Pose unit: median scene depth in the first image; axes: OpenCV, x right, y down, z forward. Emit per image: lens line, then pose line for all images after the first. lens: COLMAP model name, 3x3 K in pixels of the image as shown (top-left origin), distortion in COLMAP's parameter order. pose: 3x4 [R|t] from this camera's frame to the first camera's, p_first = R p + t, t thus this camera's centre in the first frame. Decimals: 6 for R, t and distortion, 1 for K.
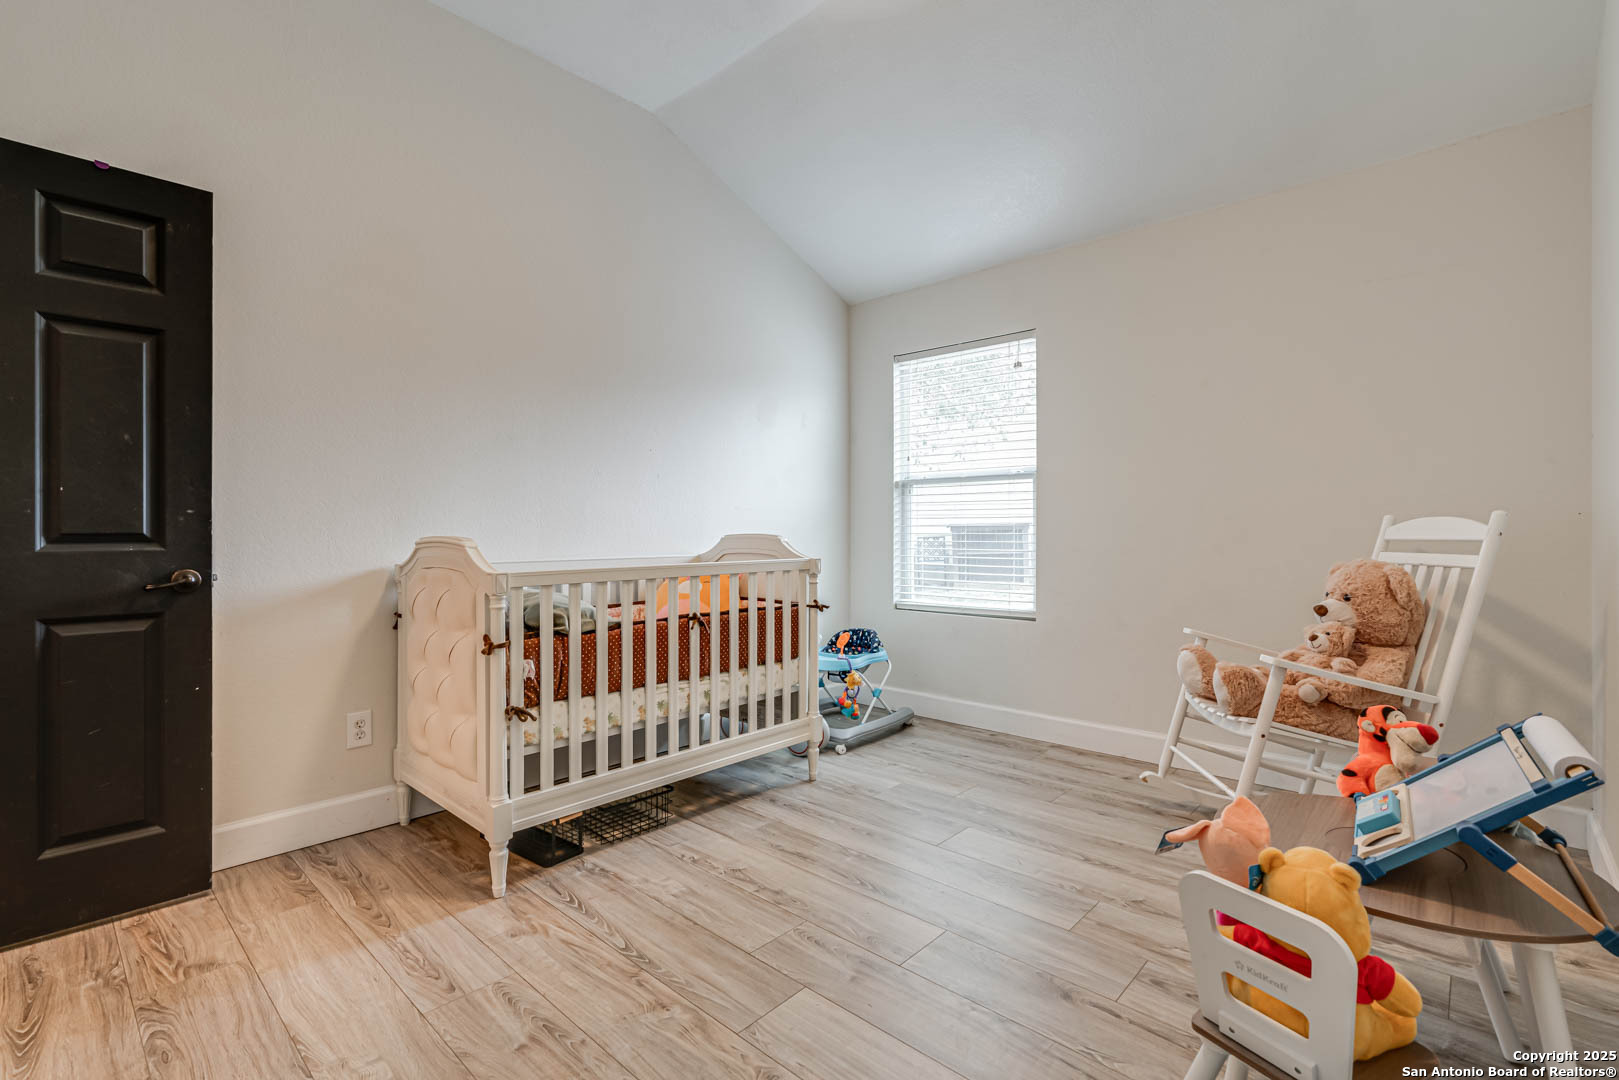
lens RADIAL K [[740.2, 0, 801.2], [0, 740.2, 543.3], [0, 0, 1]] dist [-0.010347, 0.003686]
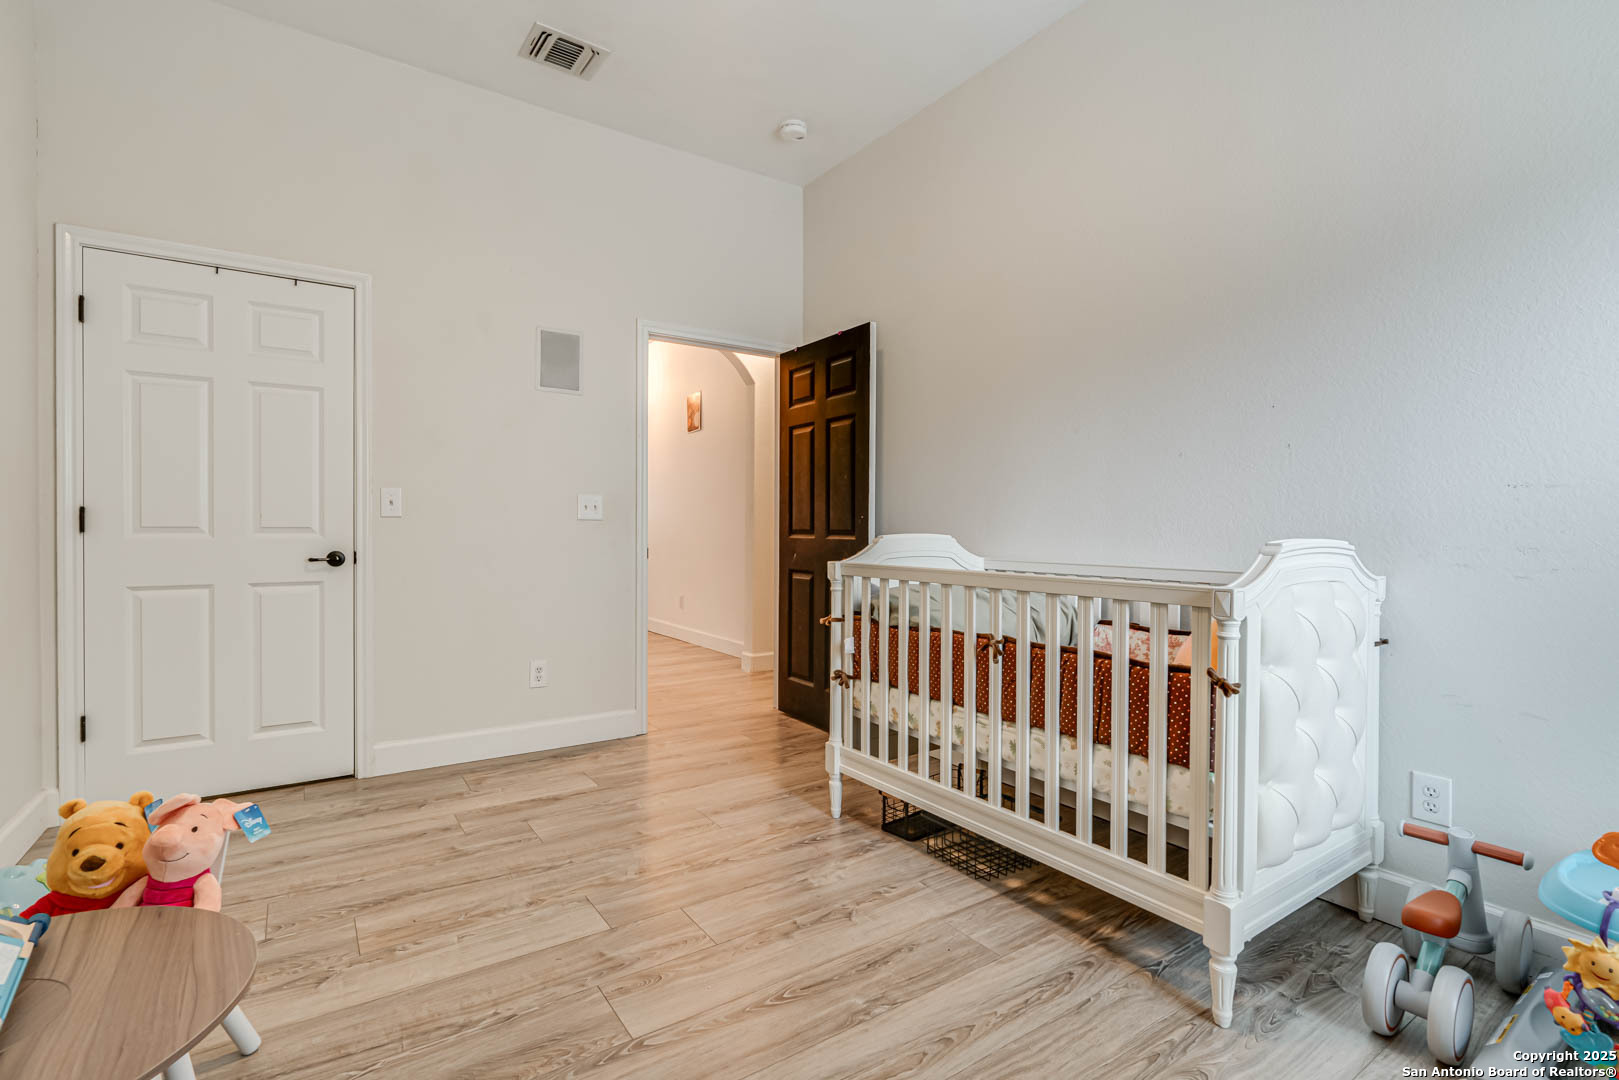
lens RADIAL K [[740.2, 0, 823.8], [0, 740.2, 528.5], [0, 0, 1]] dist [-0.010347, 0.003686]
pose [[-0.200323, 0.000991, -0.979729, 0.676832], [-0.025105, 0.999666, 0.006144, -0.020984], [0.979408, 0.025827, -0.200232, 0.981496]]
